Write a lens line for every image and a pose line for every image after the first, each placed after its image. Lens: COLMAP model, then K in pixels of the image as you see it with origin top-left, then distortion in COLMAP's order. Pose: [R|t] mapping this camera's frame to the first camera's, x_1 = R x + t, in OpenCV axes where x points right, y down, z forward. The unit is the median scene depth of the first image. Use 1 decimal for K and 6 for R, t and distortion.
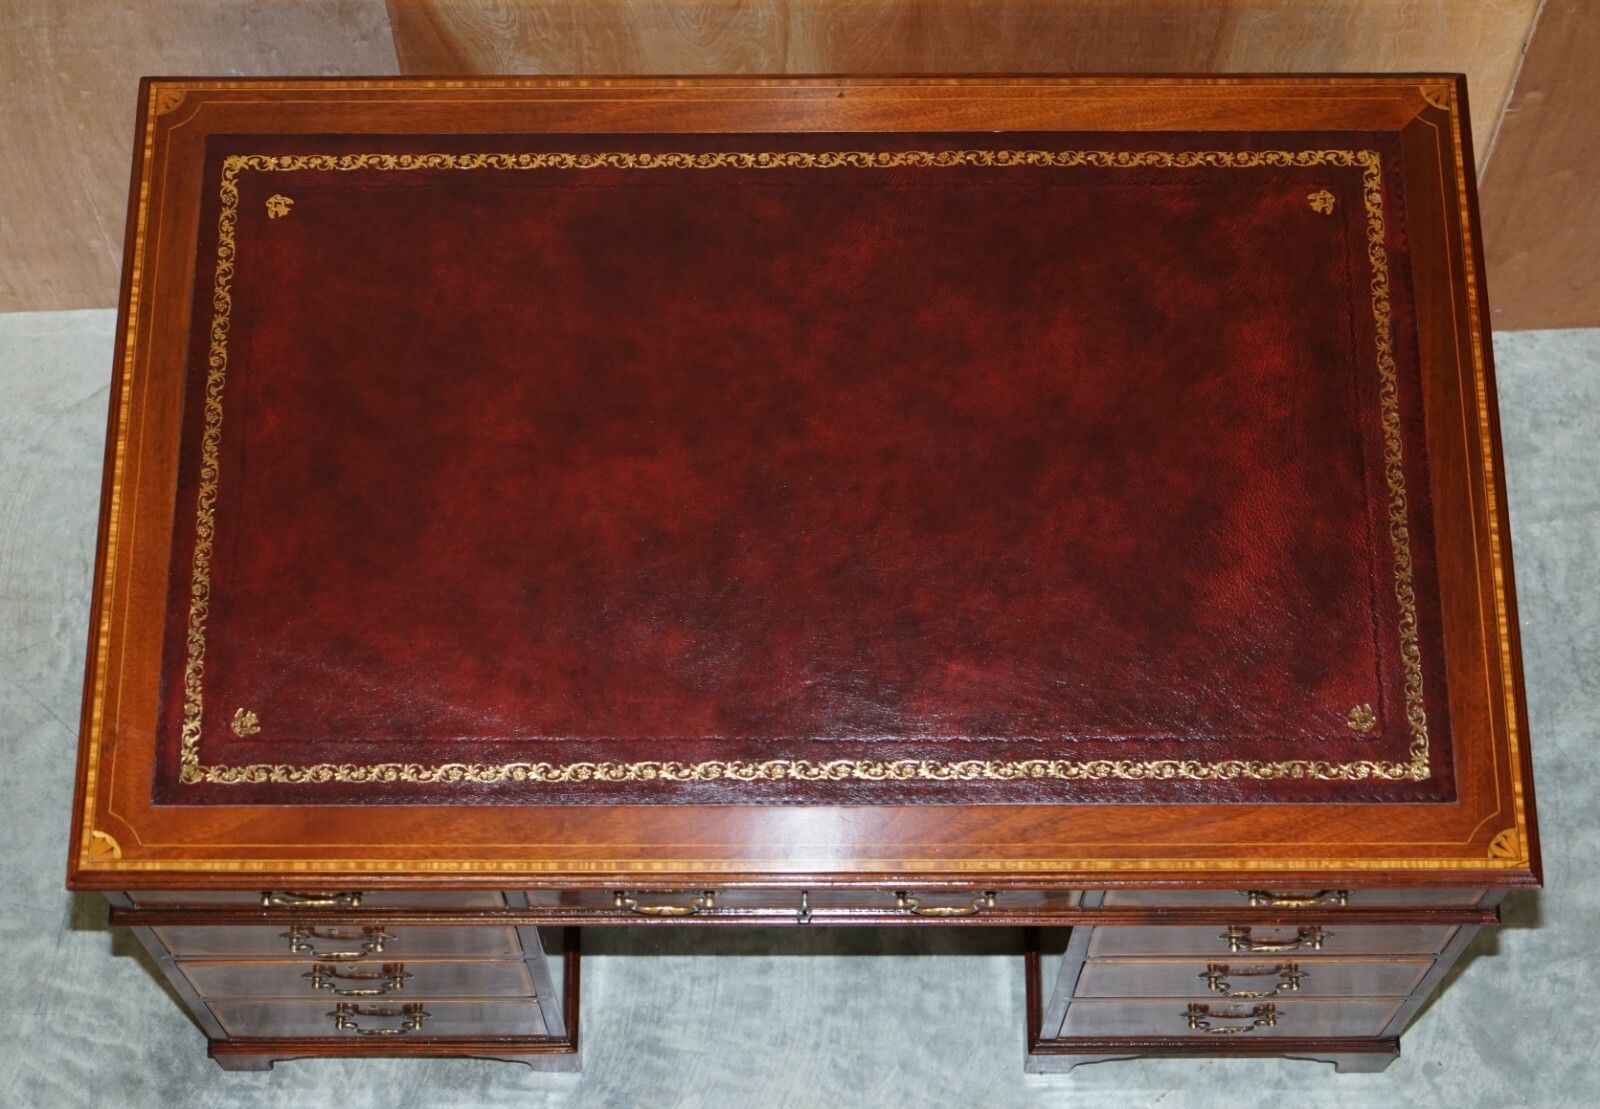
lens RADIAL K [[2291.1, 0, 800.0], [0, 2291.1, 554.3], [0, 0, 1]] dist [-0.044577, 0.000000]
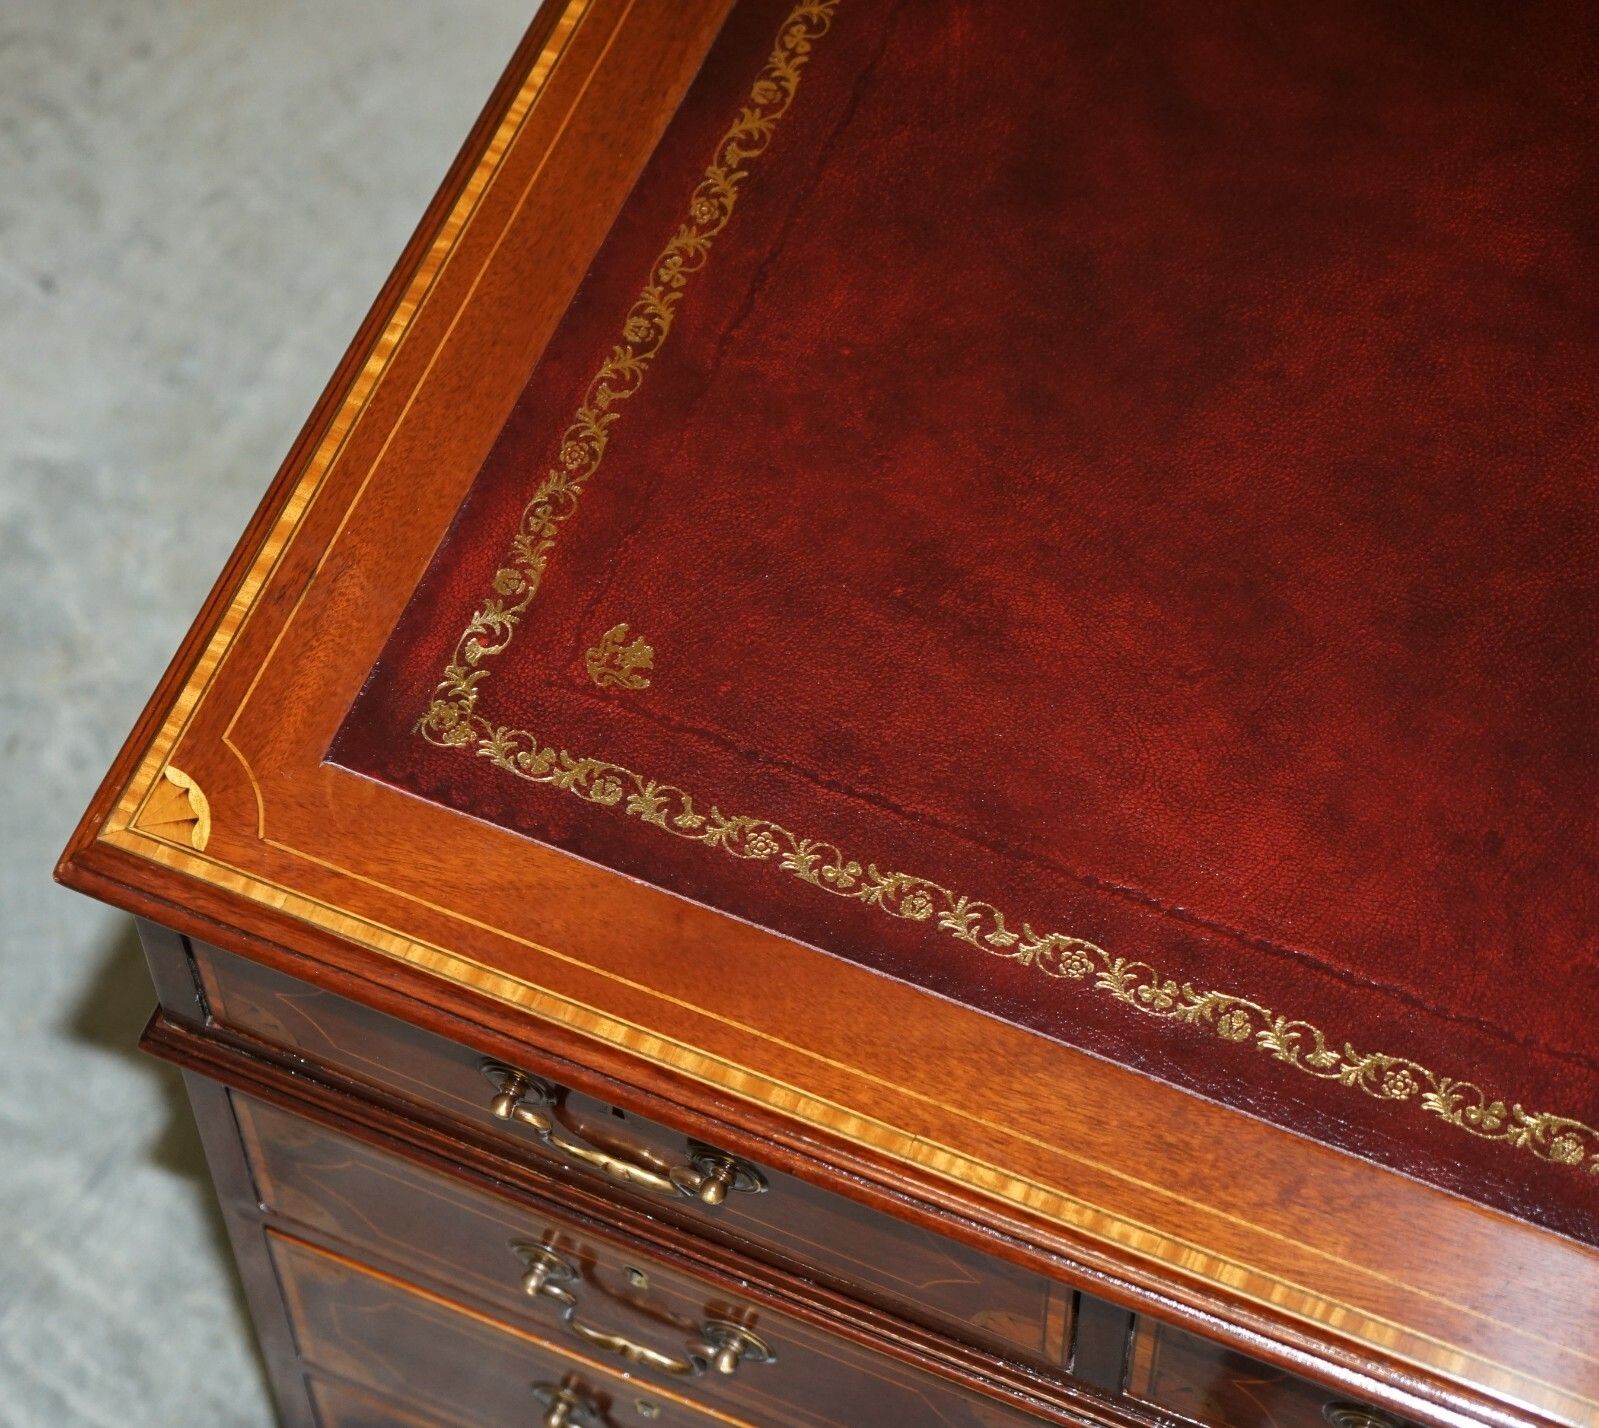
lens RADIAL K [[4922.4, 0, 799.3], [0, 4922.4, 714.1], [0, 0, 1]] dist [-0.068415, 0.000000]
pose [[0.907152, 0.352842, -0.229298, -0.020570], [-0.360708, 0.932643, 0.008106, 0.065059], [0.216714, 0.075356, 0.973322, 0.194485]]
